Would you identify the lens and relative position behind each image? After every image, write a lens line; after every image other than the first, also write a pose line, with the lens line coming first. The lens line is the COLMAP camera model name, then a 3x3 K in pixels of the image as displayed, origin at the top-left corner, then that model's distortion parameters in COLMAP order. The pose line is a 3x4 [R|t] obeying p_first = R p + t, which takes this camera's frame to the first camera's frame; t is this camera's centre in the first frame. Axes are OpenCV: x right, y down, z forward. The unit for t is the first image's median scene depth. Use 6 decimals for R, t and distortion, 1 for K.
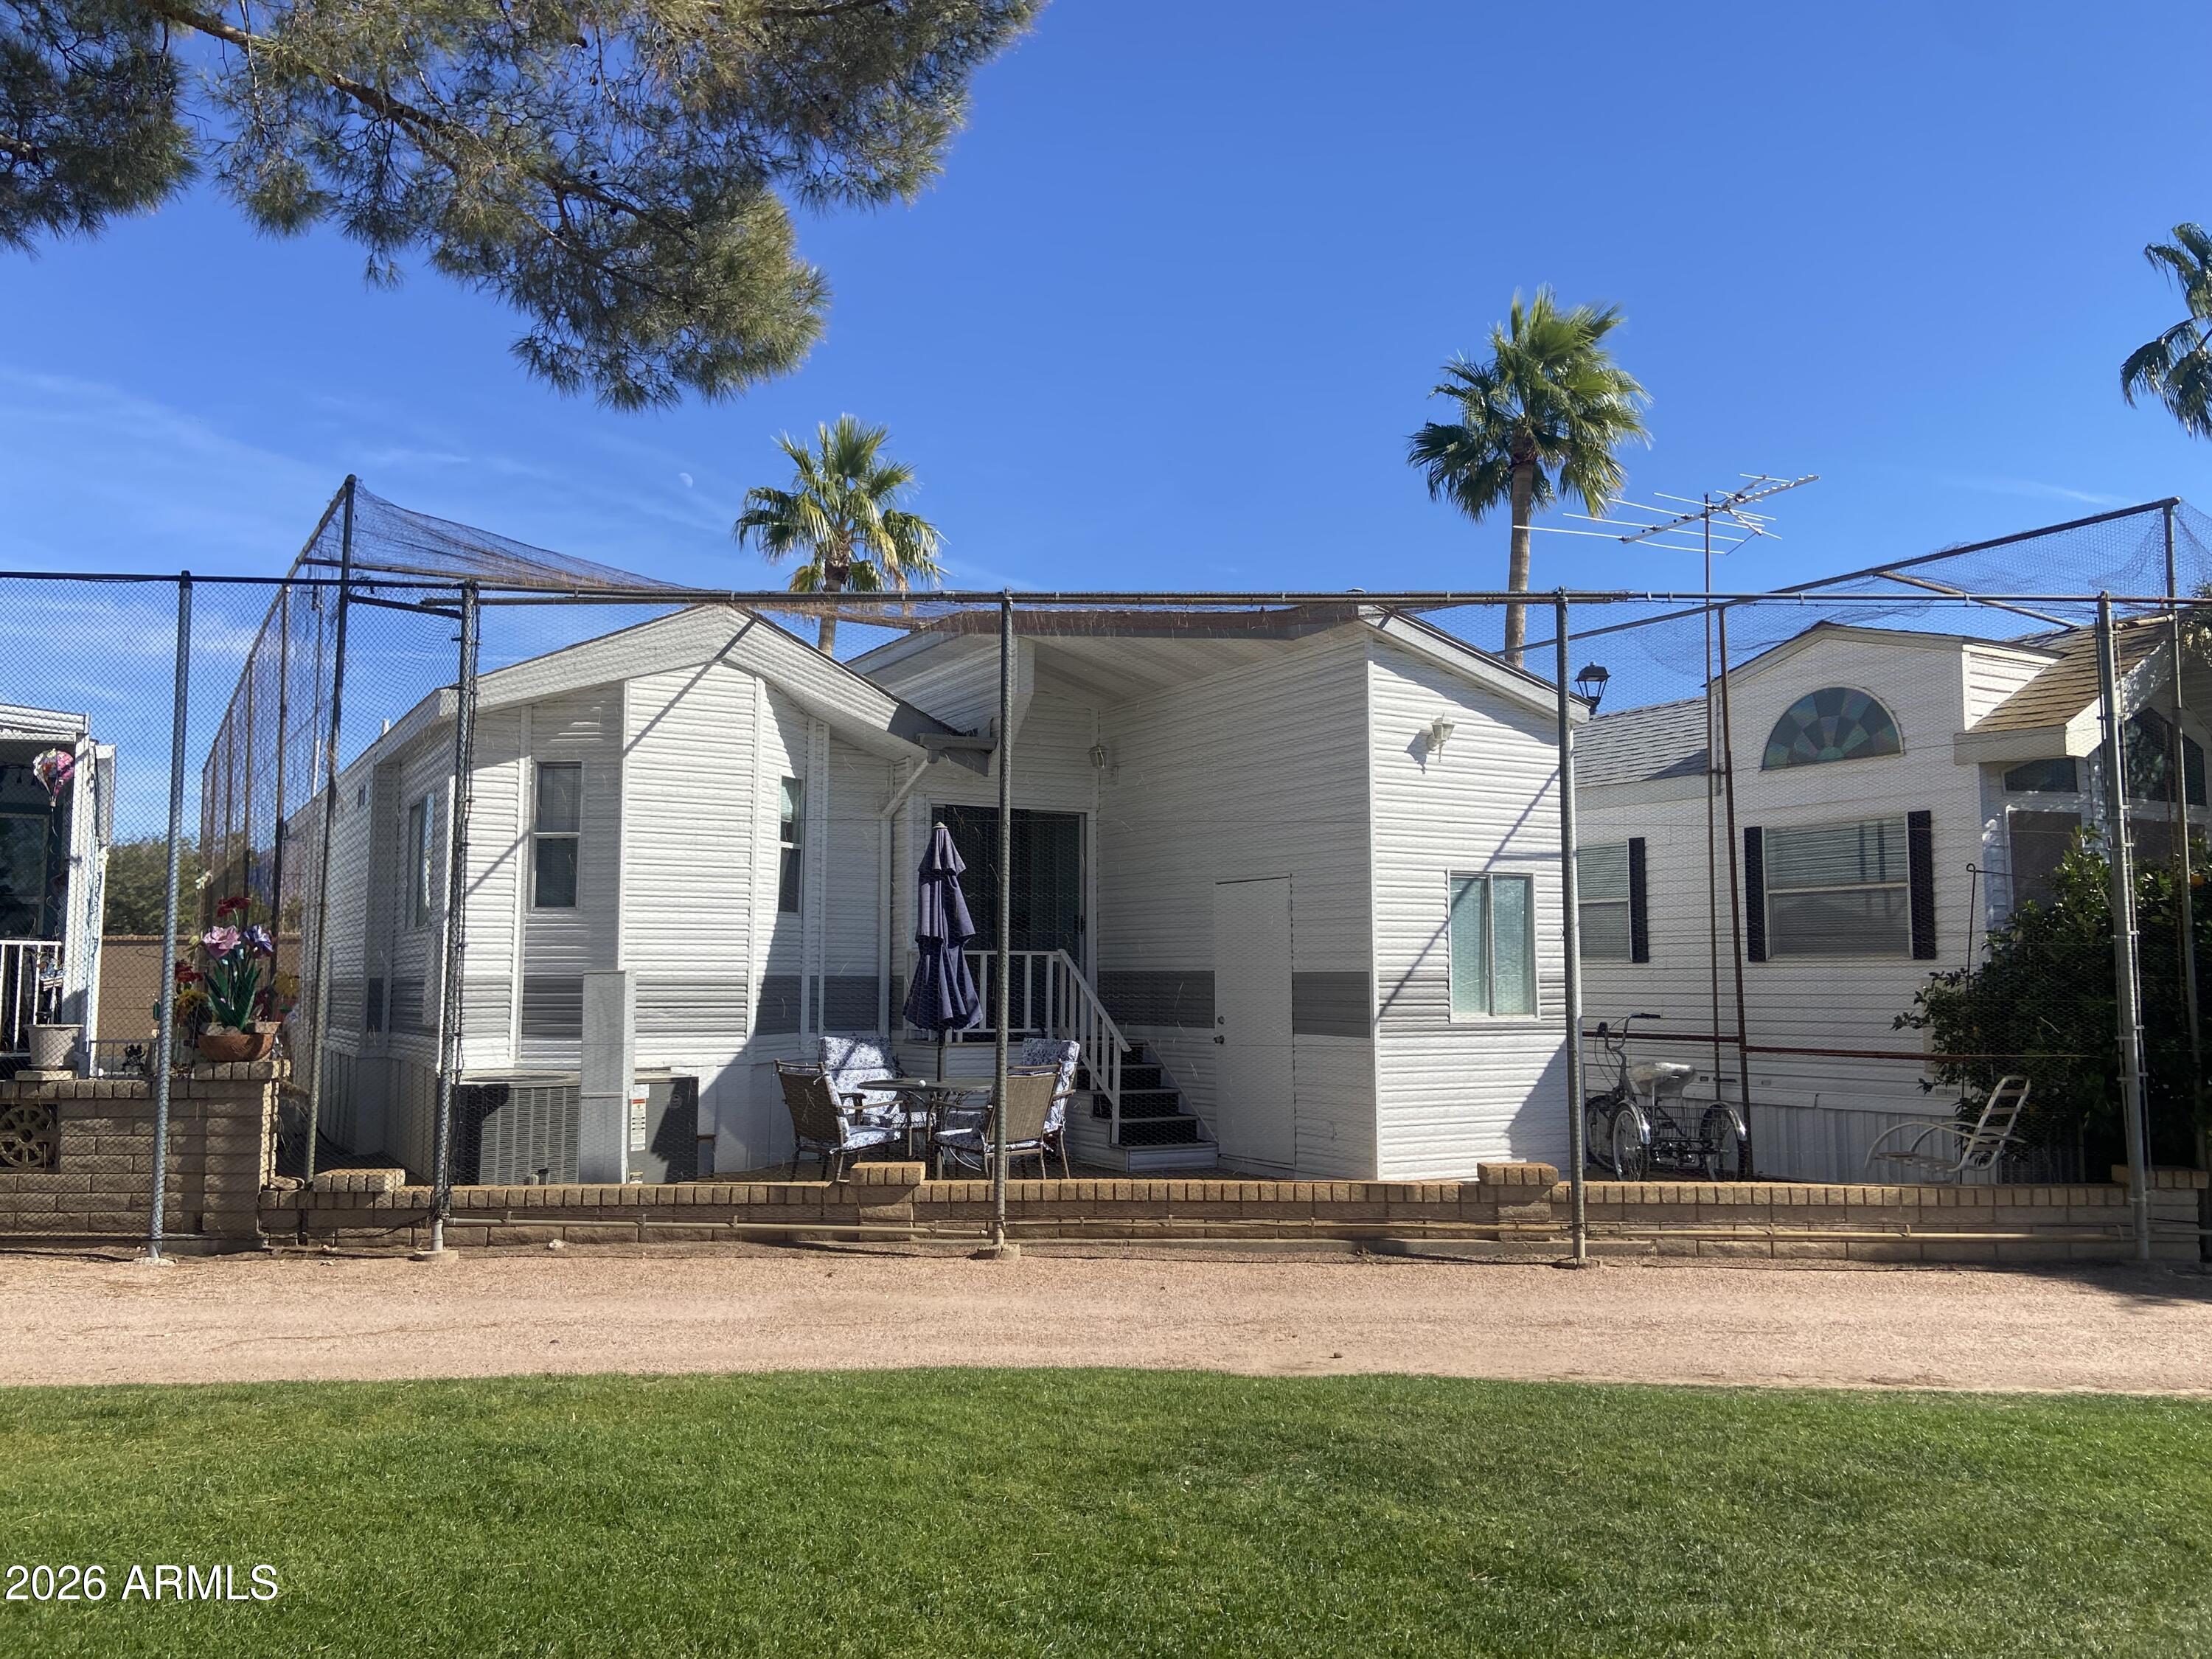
lens RADIAL K [[1656.6, 0, 1097.5], [0, 1656.6, 815.5], [0, 0, 1]] dist [0.124636, -0.146810]
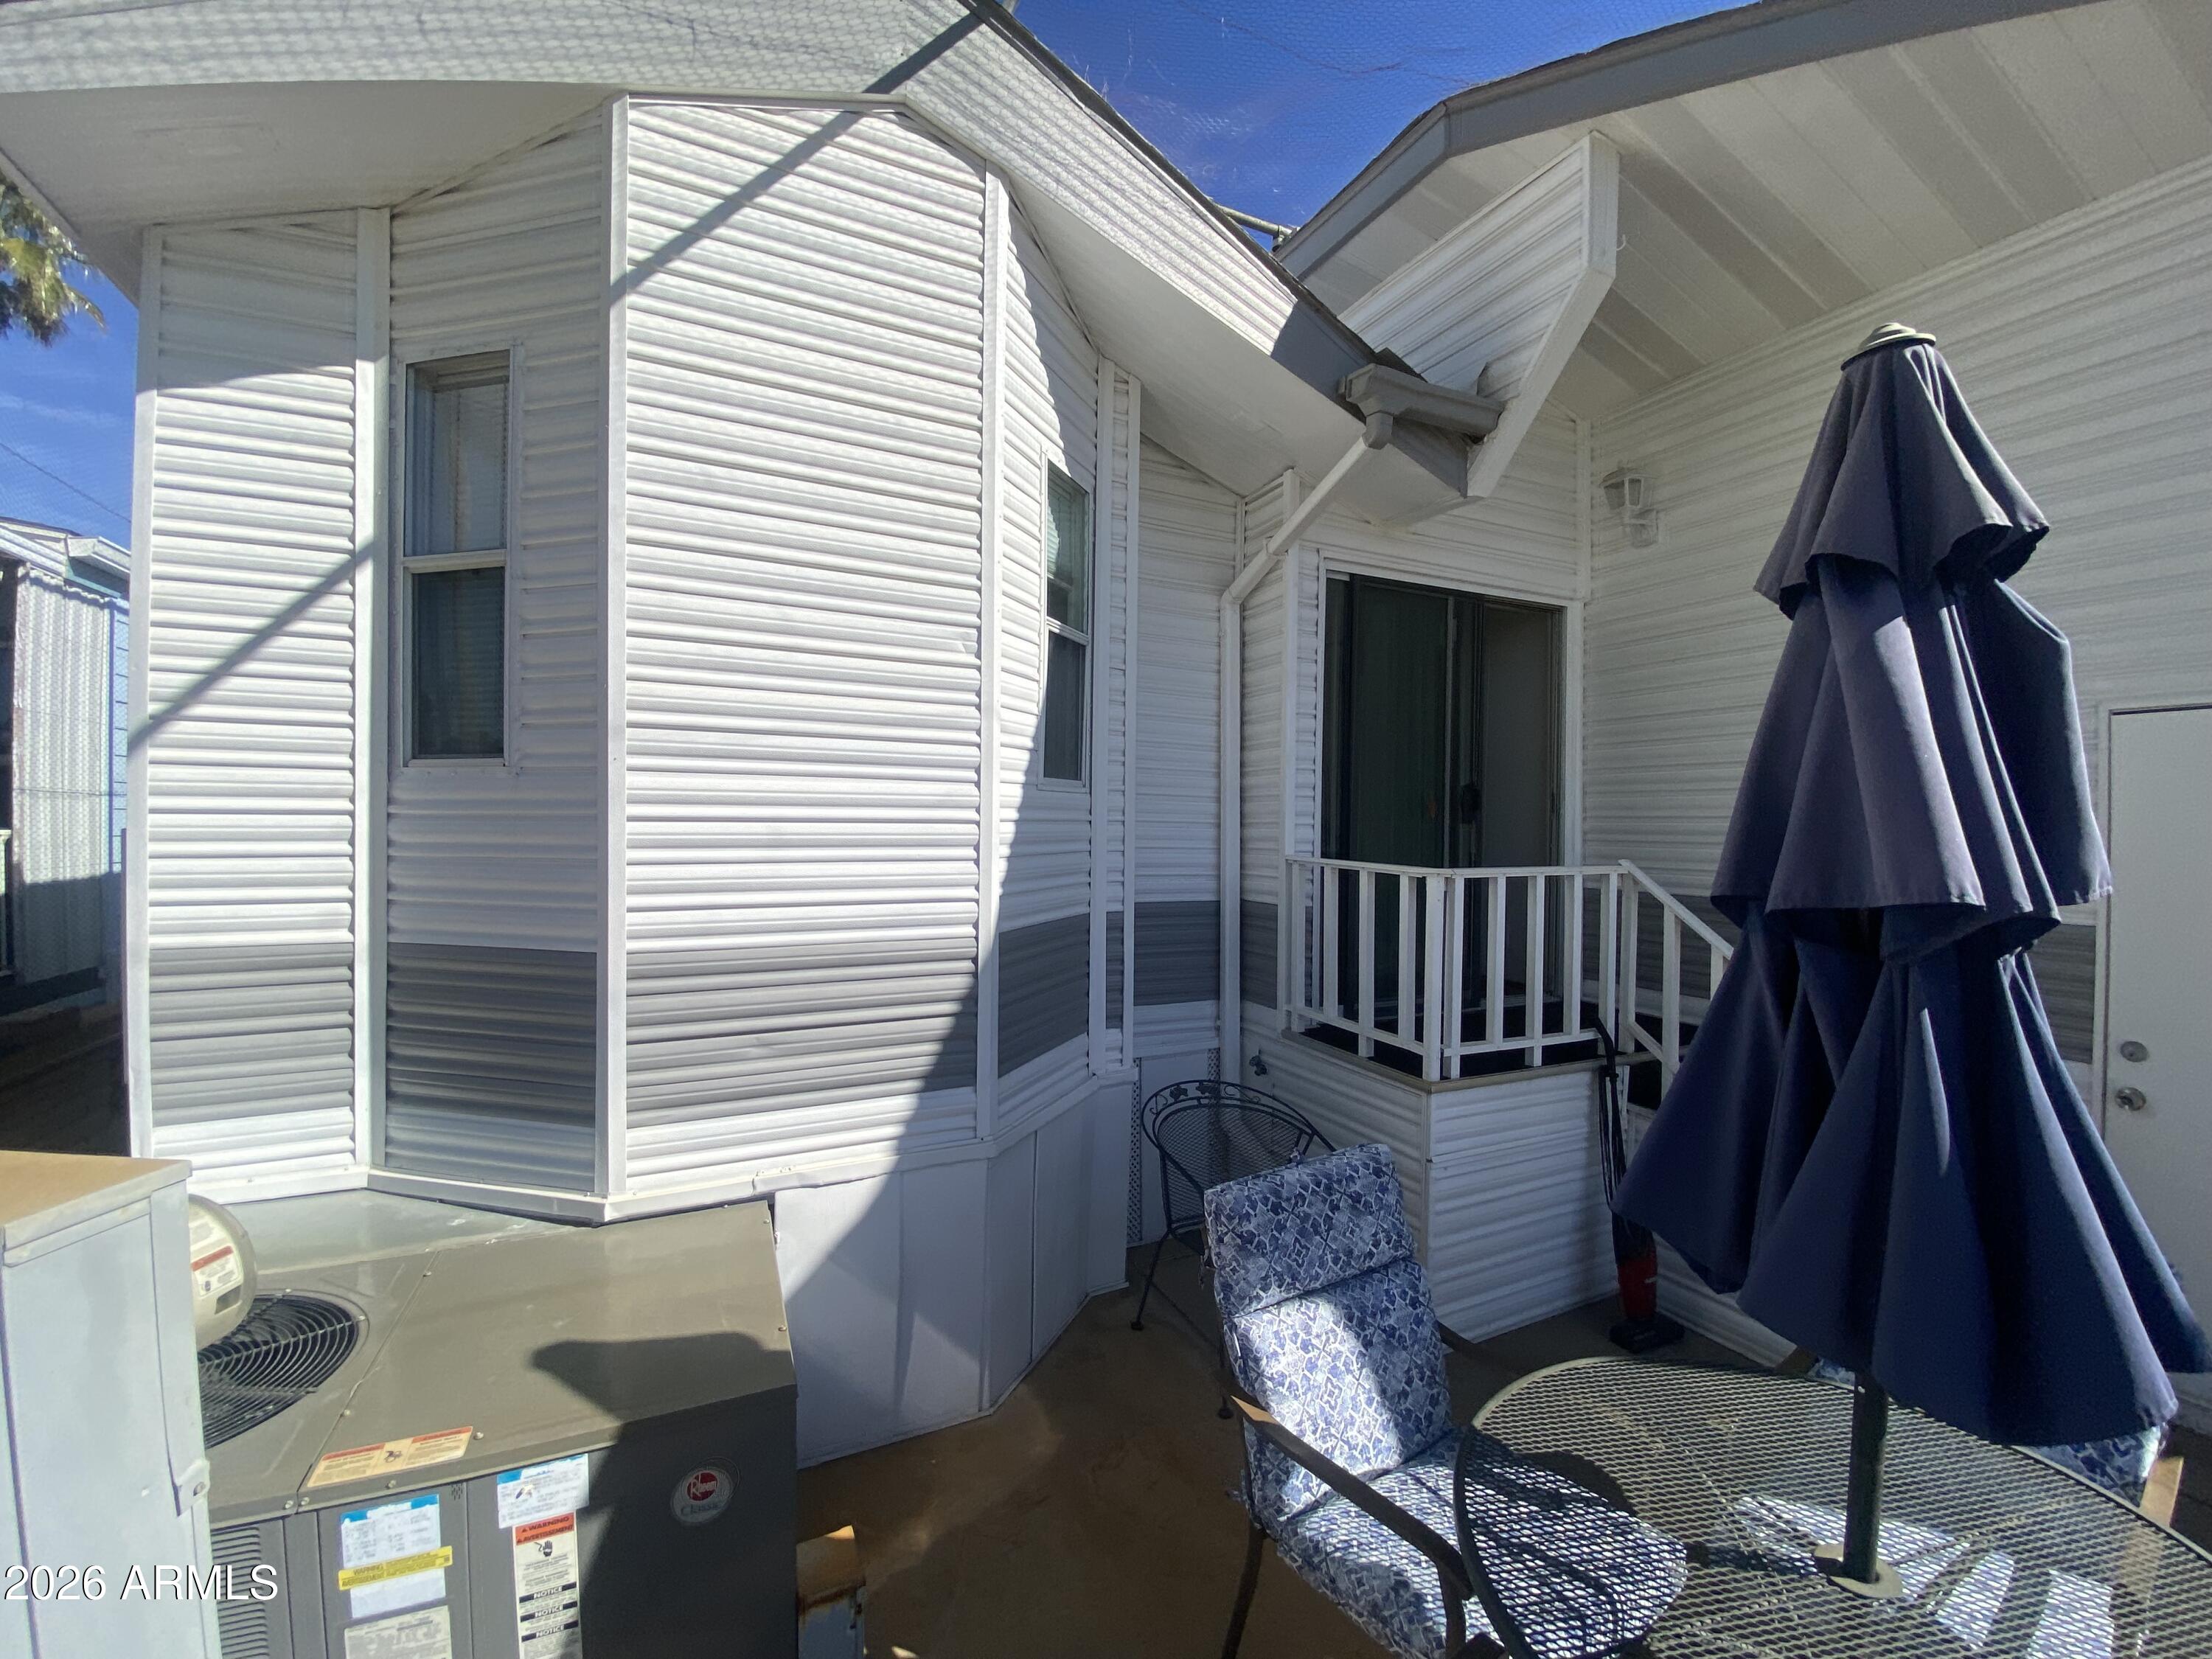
lens RADIAL K [[882.1, 0, 1106.0], [0, 882.1, 829.5], [0, 0, 1]] dist [0.024347, -0.021991]
pose [[0.996896, 0.007521, -0.078375, -0.155191], [0.000853, 0.994336, 0.106279, 0.046106], [0.078730, -0.106016, 0.991243, 0.760694]]
